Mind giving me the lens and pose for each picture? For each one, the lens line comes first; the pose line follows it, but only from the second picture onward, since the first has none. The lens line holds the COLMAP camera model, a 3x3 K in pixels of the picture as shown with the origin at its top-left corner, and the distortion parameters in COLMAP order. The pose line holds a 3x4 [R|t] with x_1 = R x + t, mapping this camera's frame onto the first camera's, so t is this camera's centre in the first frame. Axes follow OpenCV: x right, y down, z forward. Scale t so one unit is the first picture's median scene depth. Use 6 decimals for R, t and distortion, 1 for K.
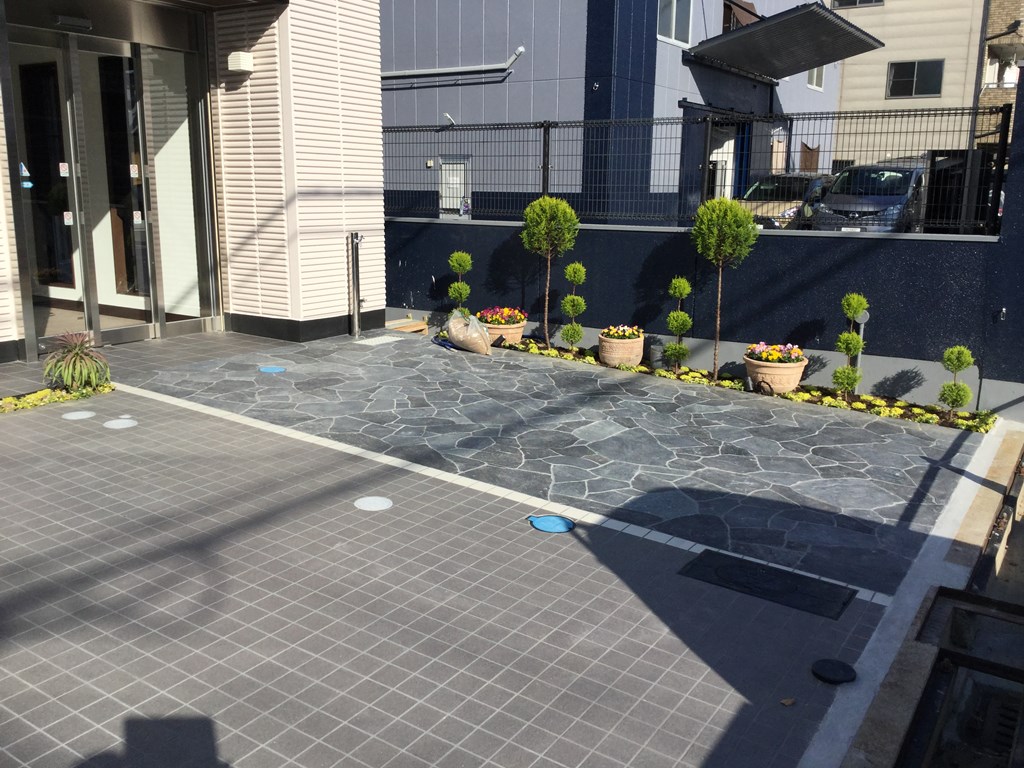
lens RADIAL K [[928.3, 0, 508.2], [0, 928.3, 388.2], [0, 0, 1]] dist [0.048965, -0.087978]
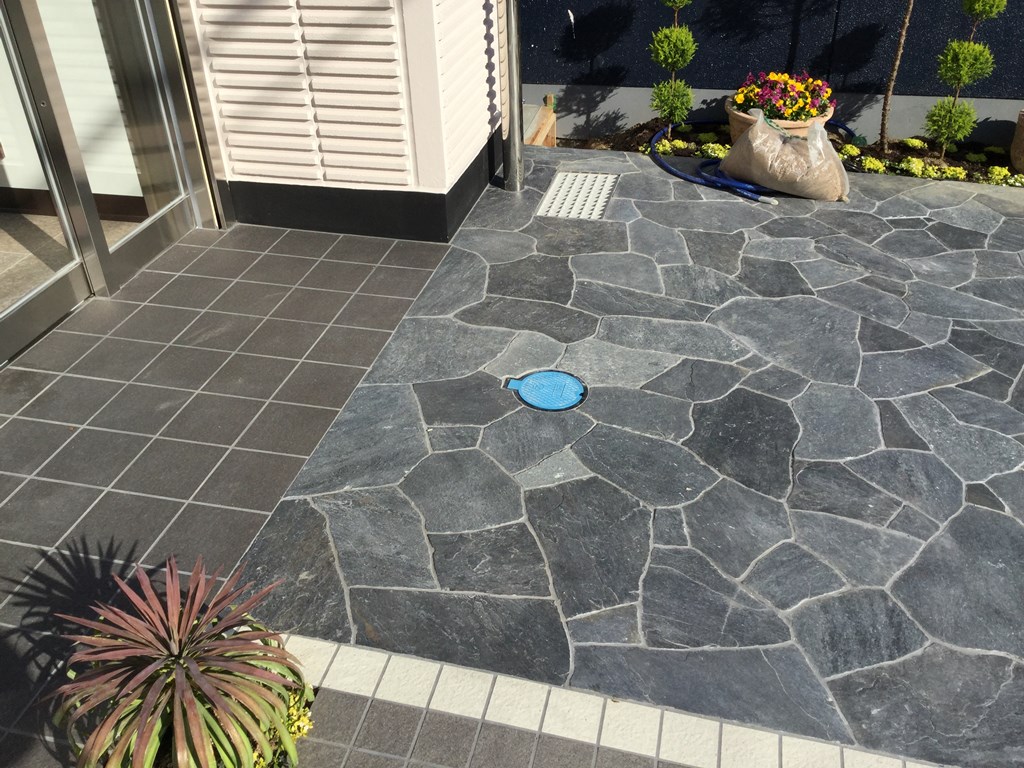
lens RADIAL K [[926.5, 0, 496.1], [0, 926.5, 385.3], [0, 0, 1]] dist [0.105583, -0.198921]
pose [[0.947593, -0.212857, 0.238241, -0.304142], [0.112744, 0.920540, 0.374025, -0.140325], [-0.298924, -0.327564, 0.896296, 0.555032]]
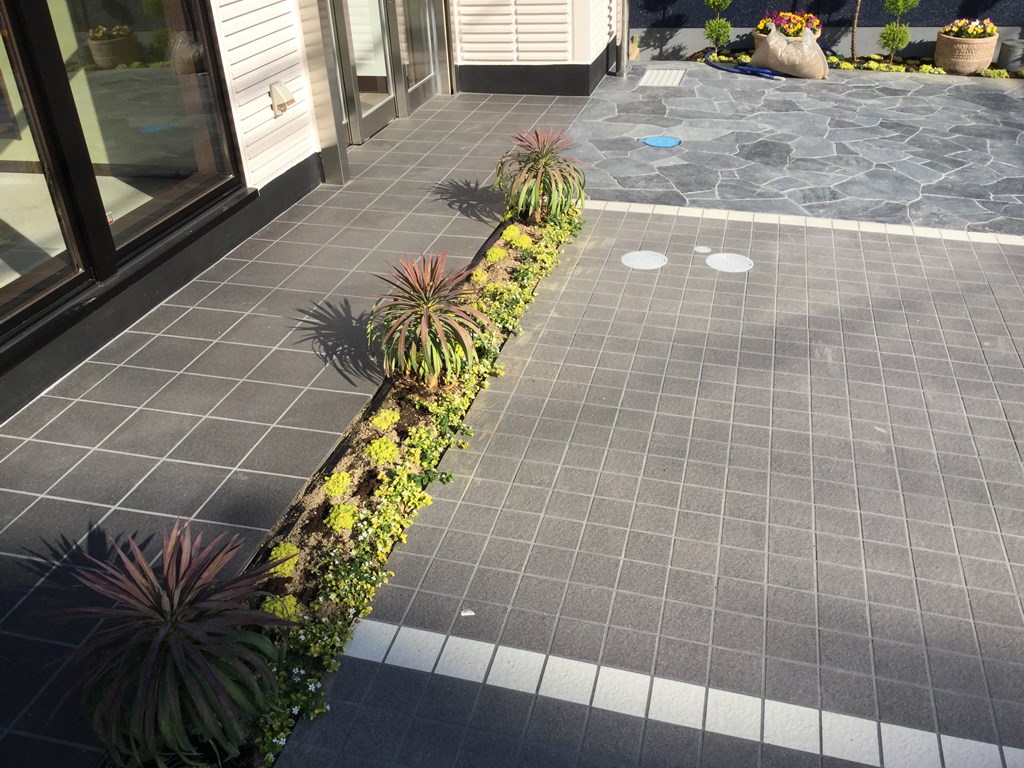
lens RADIAL K [[938.7, 0, 500.1], [0, 938.7, 382.5], [0, 0, 1]] dist [0.089268, -0.168960]
pose [[0.952567, -0.201435, 0.228125, -0.484072], [0.124105, 0.941551, 0.313177, -0.074436], [-0.277876, -0.270011, 0.921889, 0.253002]]
